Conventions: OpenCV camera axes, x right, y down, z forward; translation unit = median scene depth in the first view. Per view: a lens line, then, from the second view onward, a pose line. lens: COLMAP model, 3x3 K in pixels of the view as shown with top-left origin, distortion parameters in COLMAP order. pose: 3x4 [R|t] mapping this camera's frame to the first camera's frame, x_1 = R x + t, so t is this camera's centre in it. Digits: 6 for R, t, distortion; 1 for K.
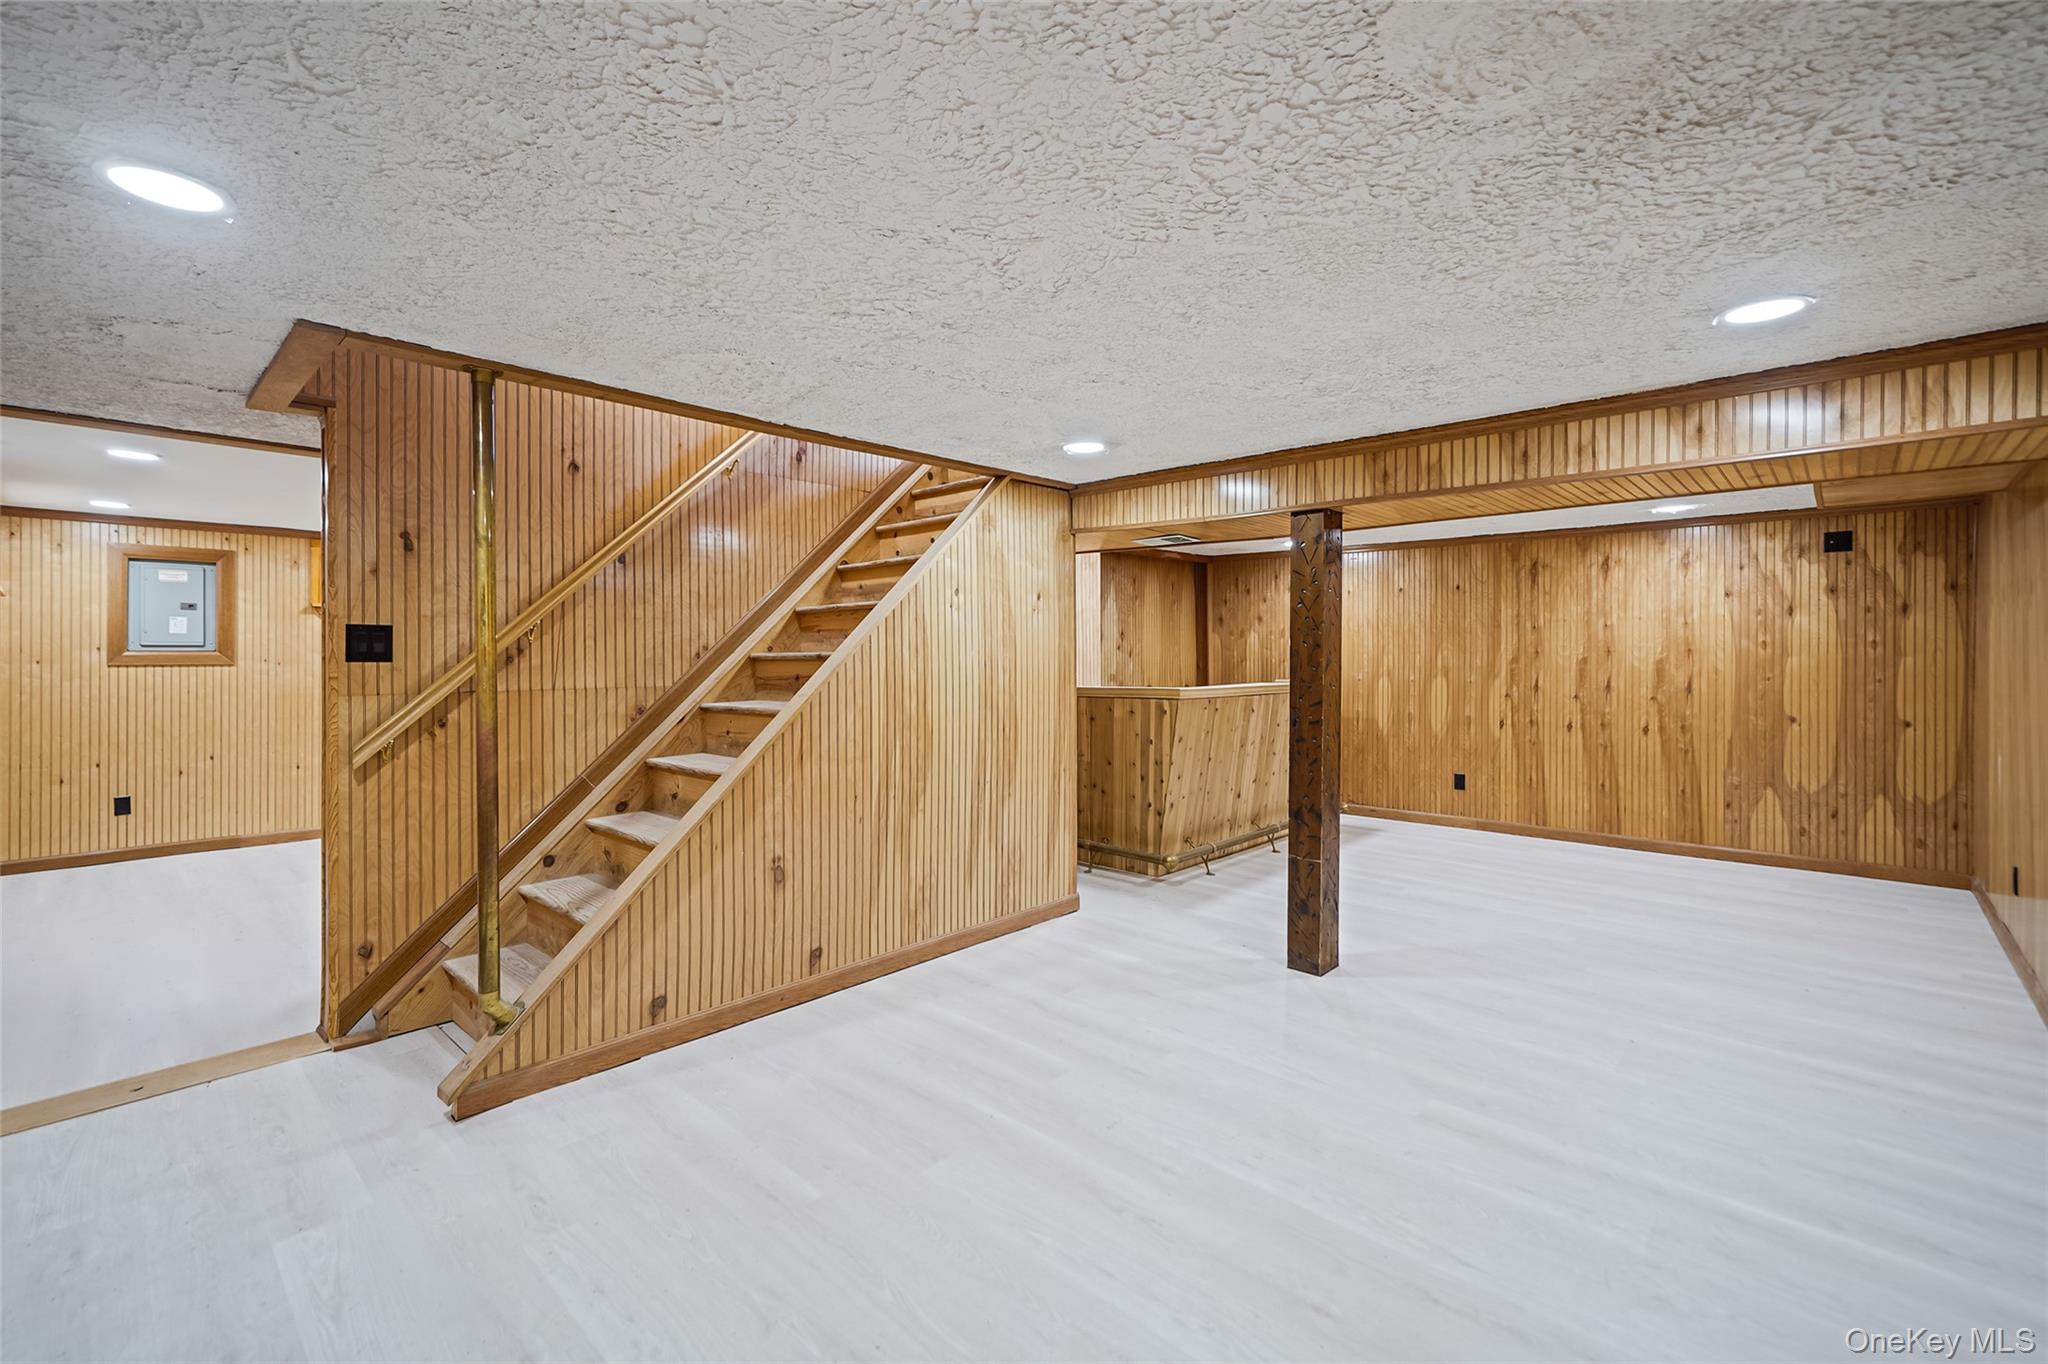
lens RADIAL K [[882.8, 0, 1023.8], [0, 882.8, 657.8], [0, 0, 1]] dist [-0.000186, -0.000009]
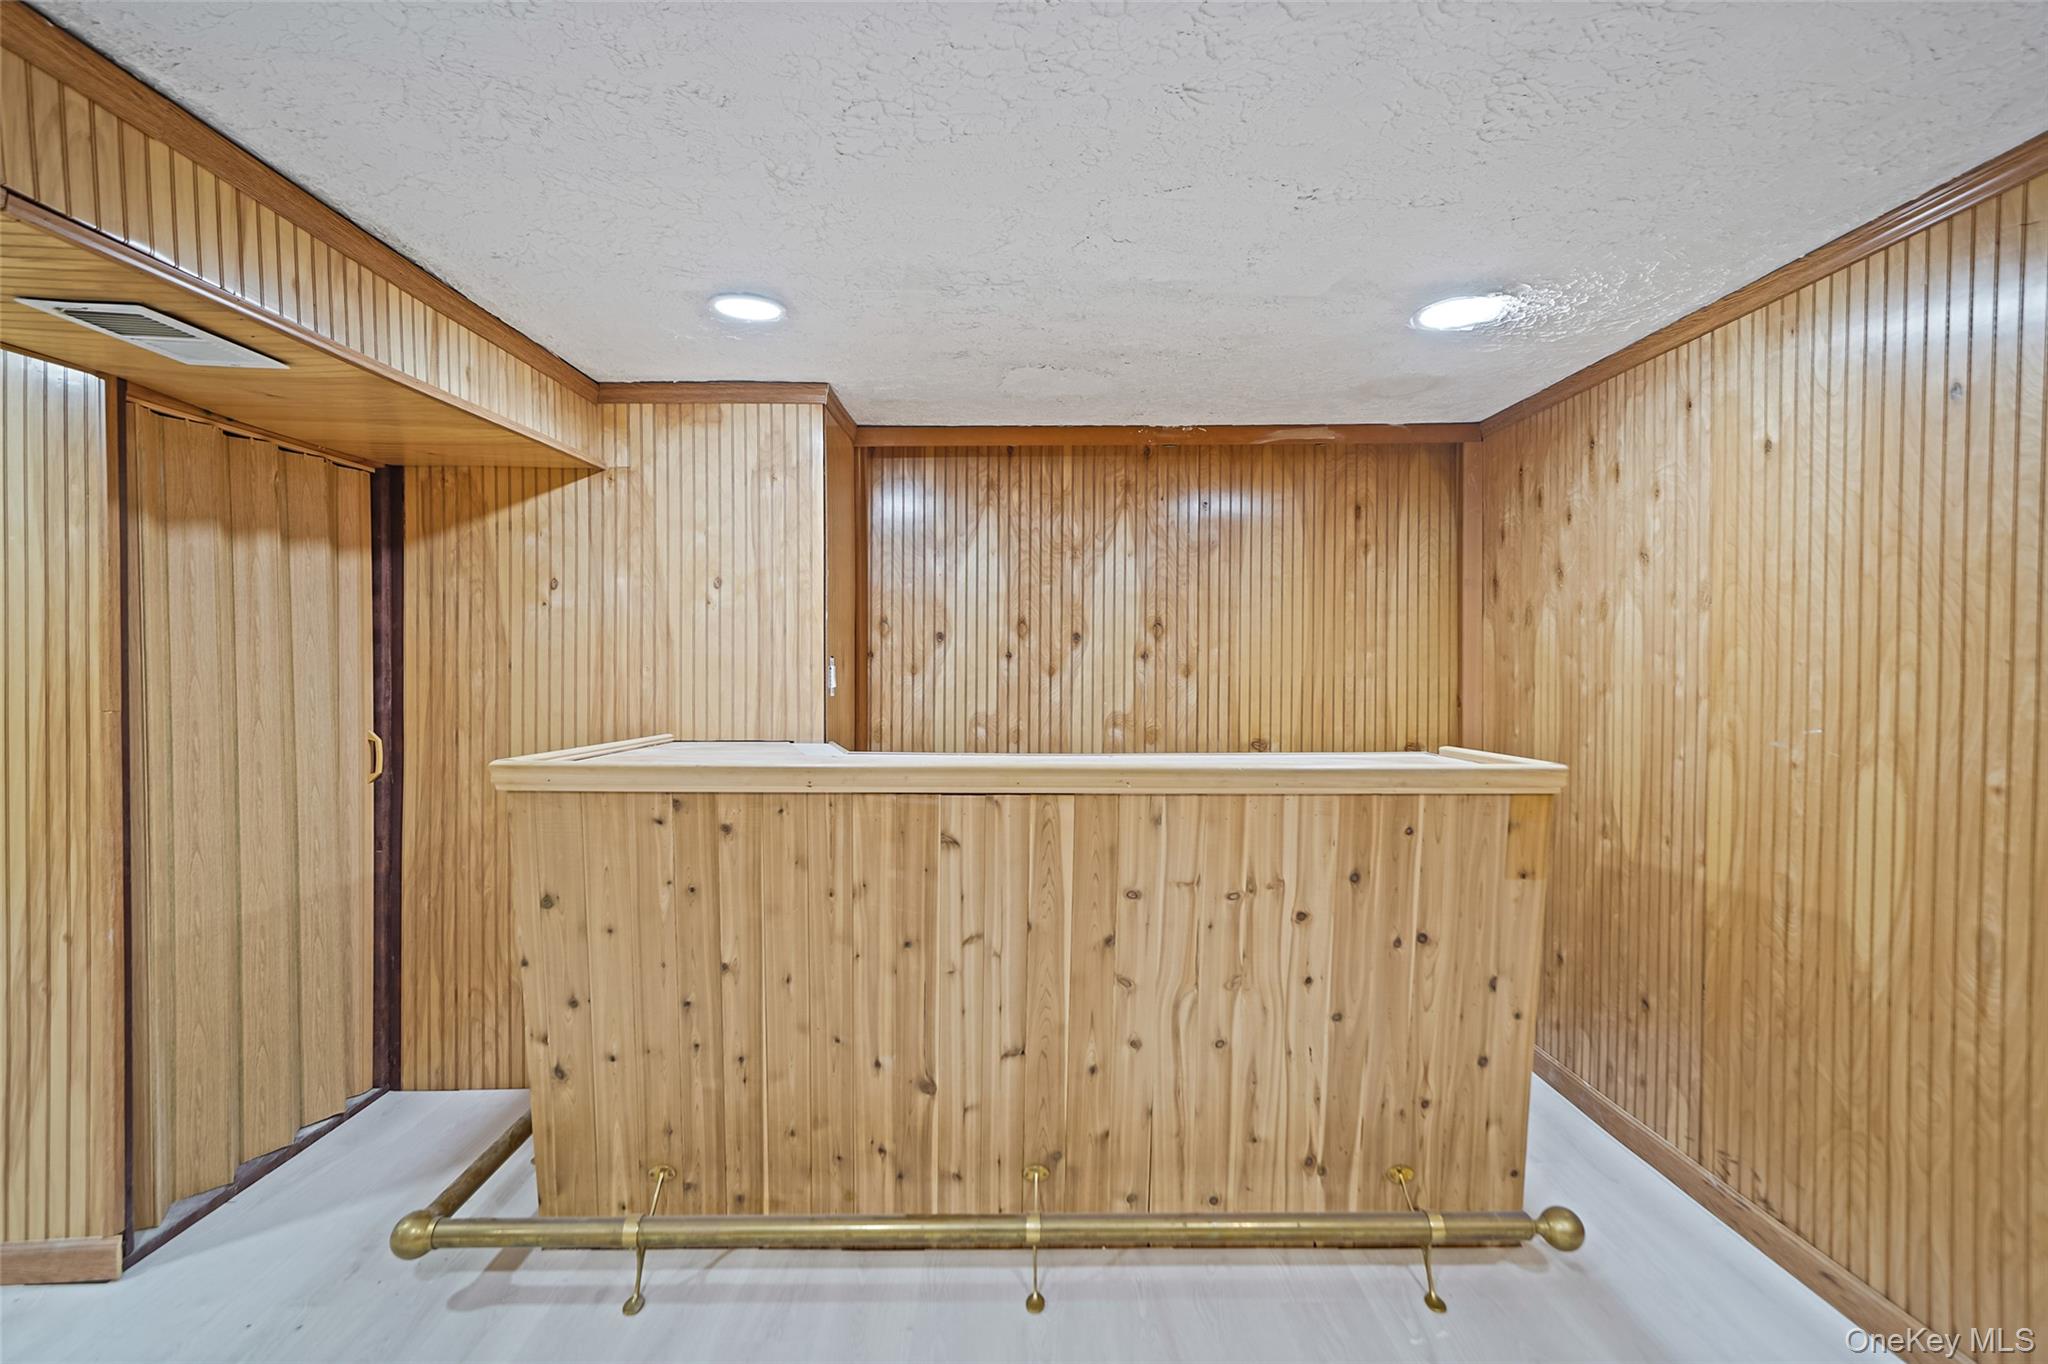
lens RADIAL K [[930.6, 0, 1024.0], [0, 930.6, 682.0], [0, 0, 1]] dist [0.002907, 0.000368]
pose [[0.682353, 0.008411, -0.730975, 0.433082], [-0.003798, 0.999961, 0.007960, -0.001694], [0.731013, -0.002655, 0.682358, 0.641482]]
